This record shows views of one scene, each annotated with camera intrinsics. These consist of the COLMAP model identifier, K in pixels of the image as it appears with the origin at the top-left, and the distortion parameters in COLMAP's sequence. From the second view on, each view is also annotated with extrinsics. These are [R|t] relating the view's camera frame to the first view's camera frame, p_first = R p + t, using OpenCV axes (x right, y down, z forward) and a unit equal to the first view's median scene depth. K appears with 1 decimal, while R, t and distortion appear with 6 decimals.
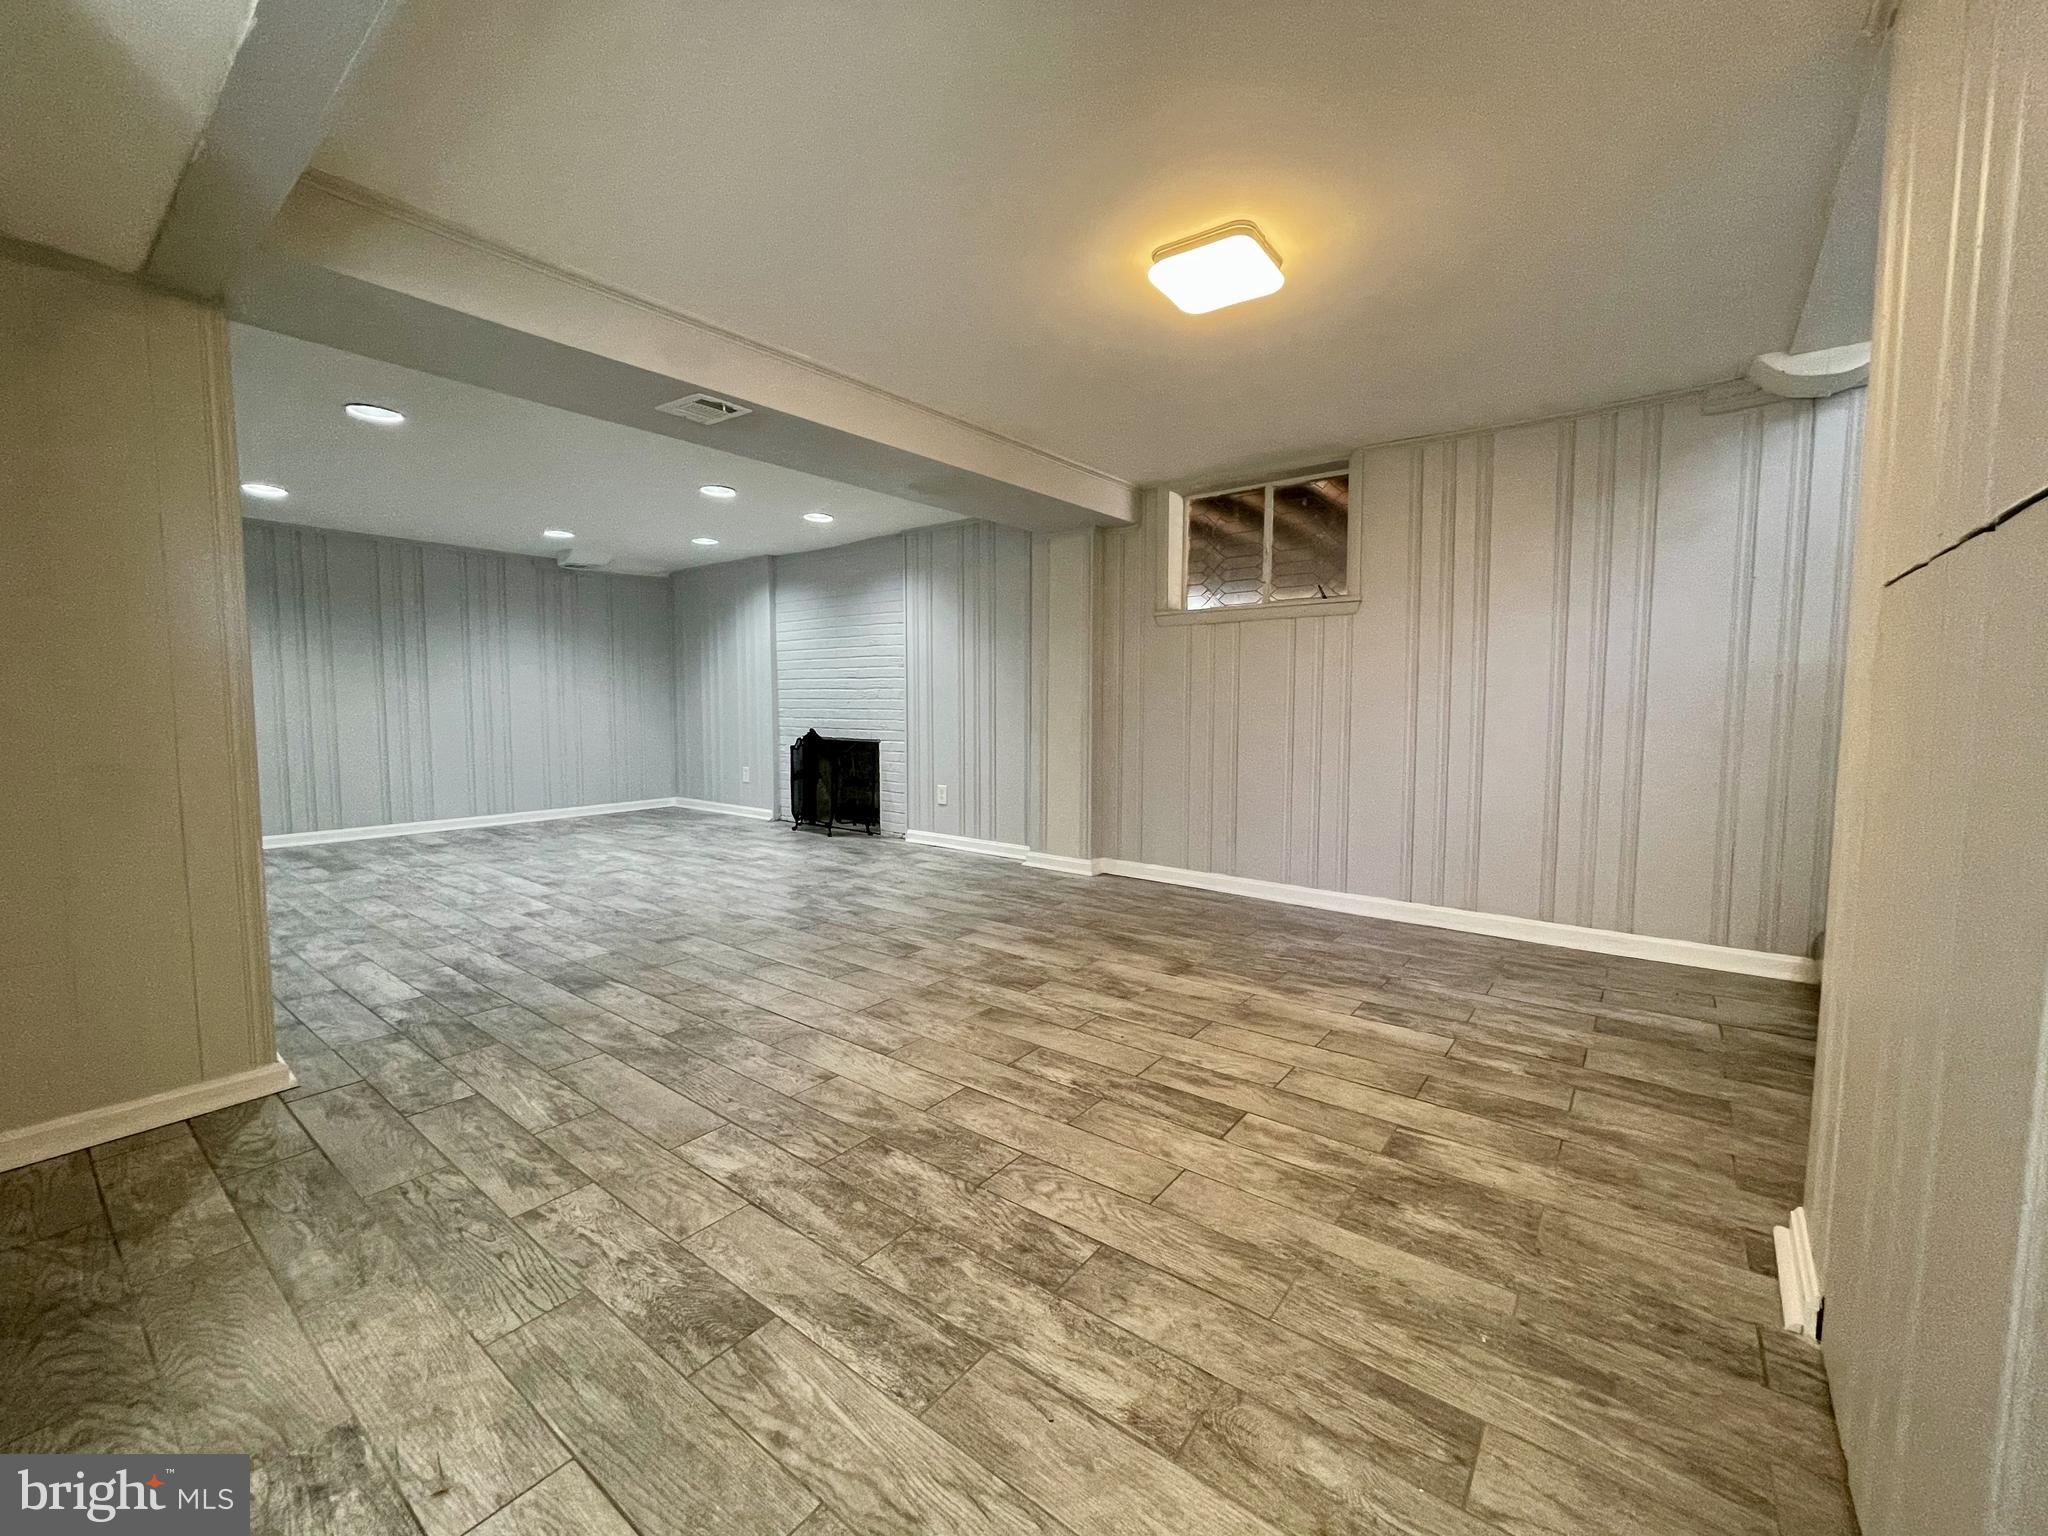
lens RADIAL K [[828.3, 0, 1019.9], [0, 828.3, 767.0], [0, 0, 1]] dist [-0.005438, 0.001725]
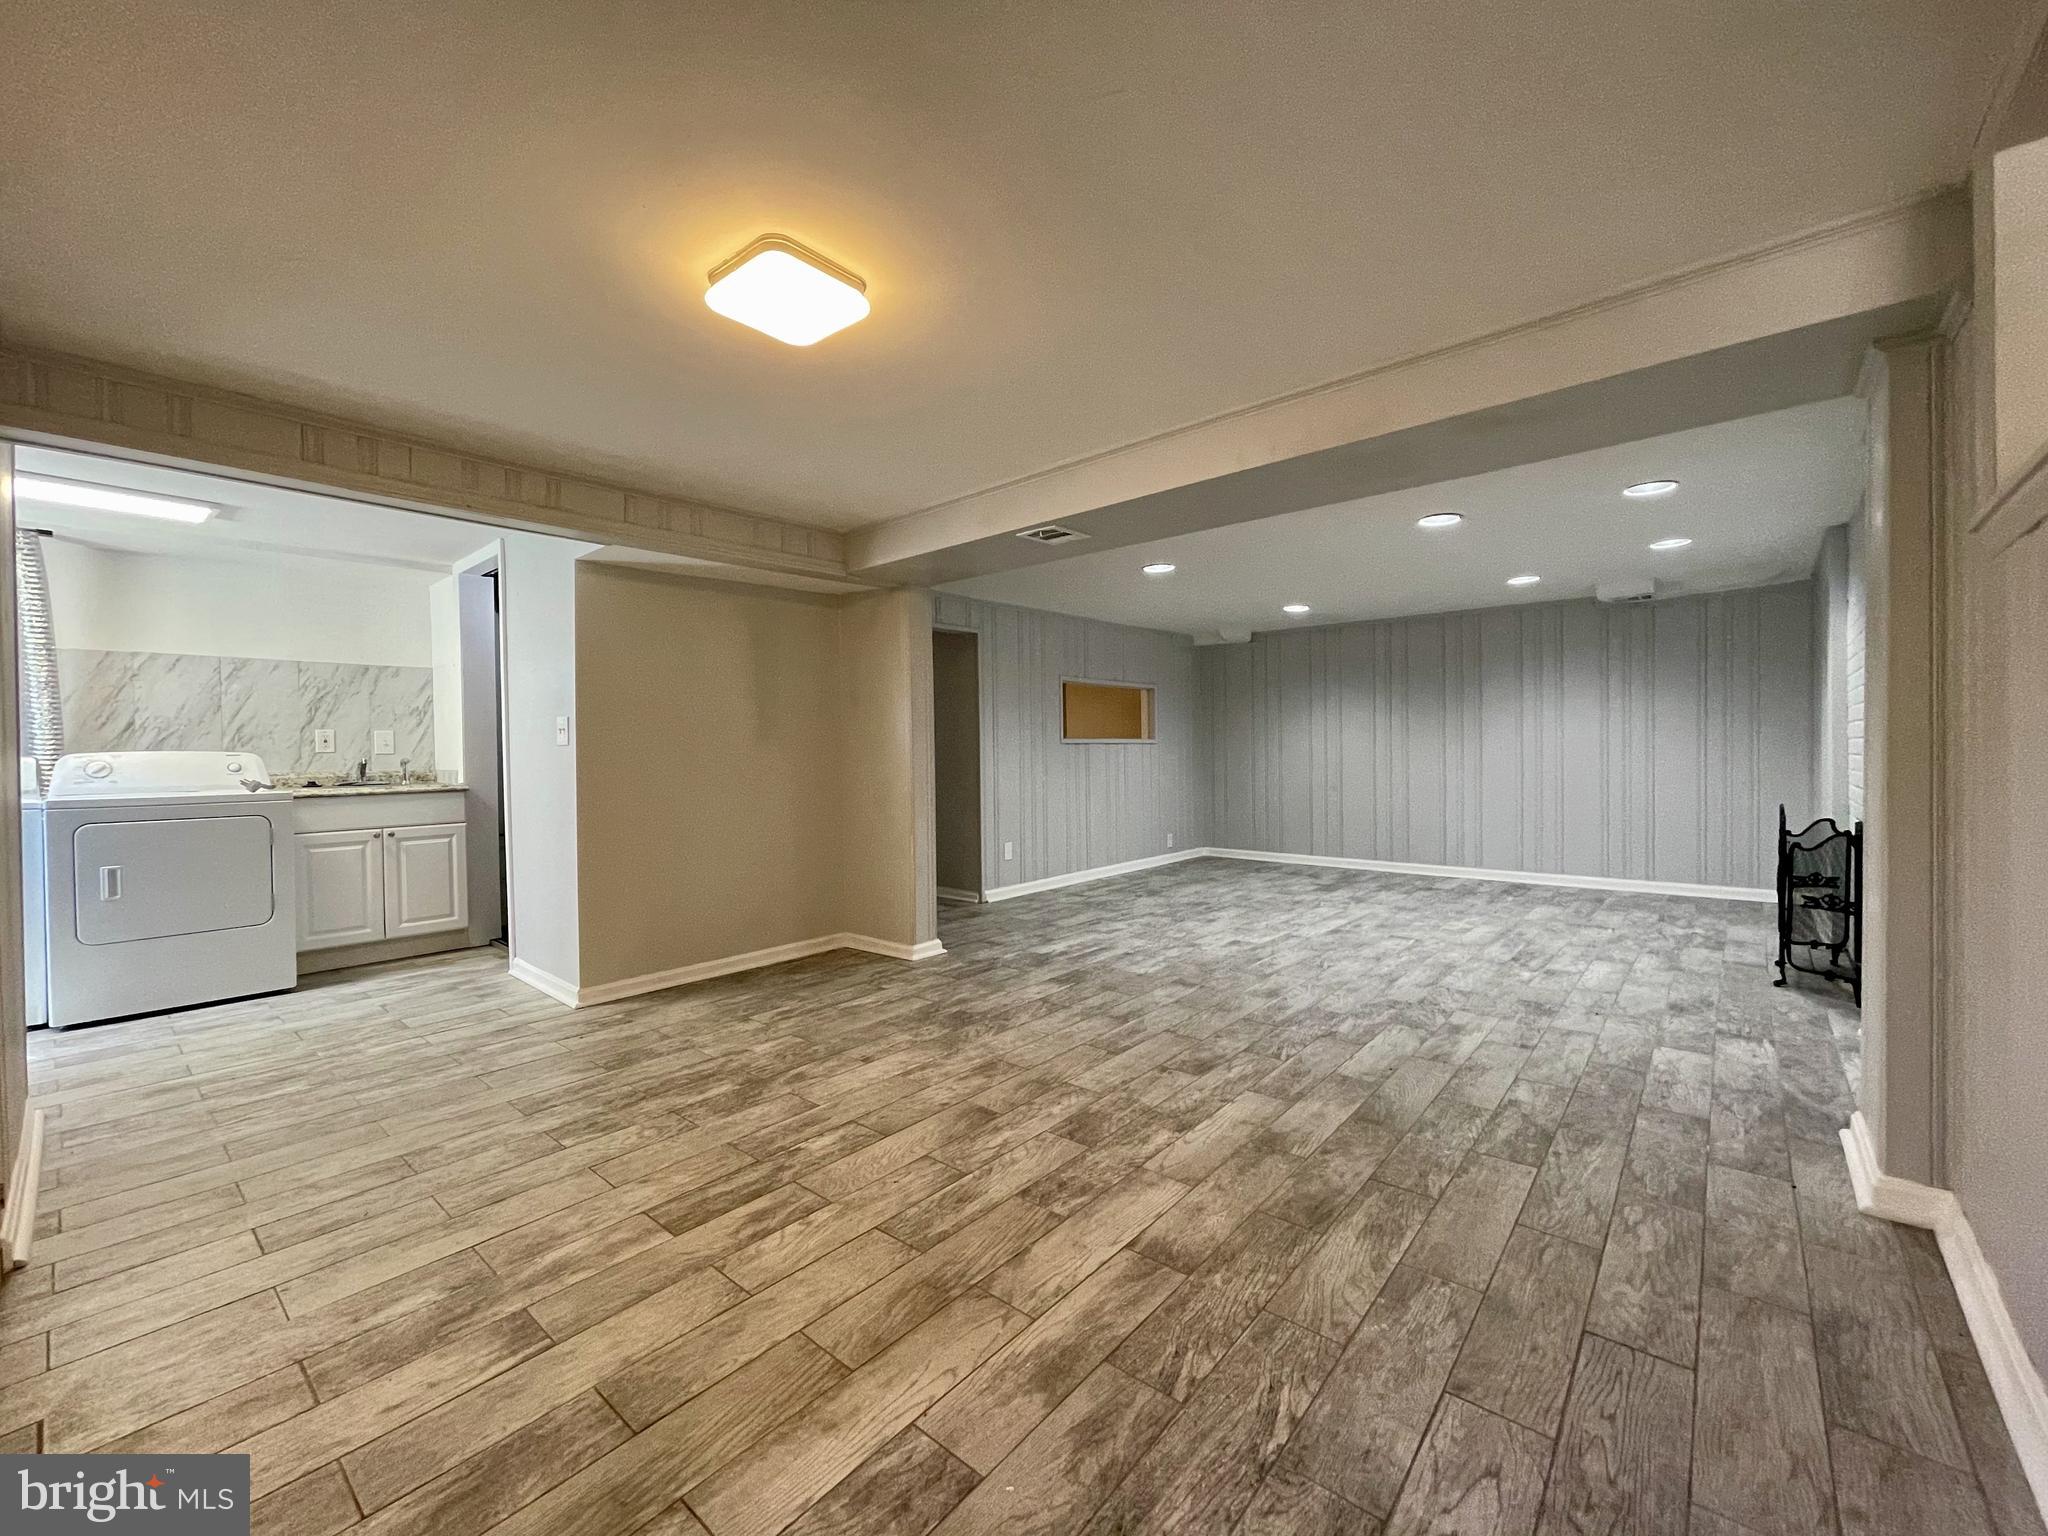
lens RADIAL K [[828.3, 0, 1018.6], [0, 828.3, 760.5], [0, 0, 1]] dist [-0.005438, 0.001725]
pose [[-0.042483, 0.011906, -0.999026, 0.951765], [-0.069474, 0.997473, 0.014842, -0.122971], [0.996679, 0.070037, -0.041549, 1.123748]]
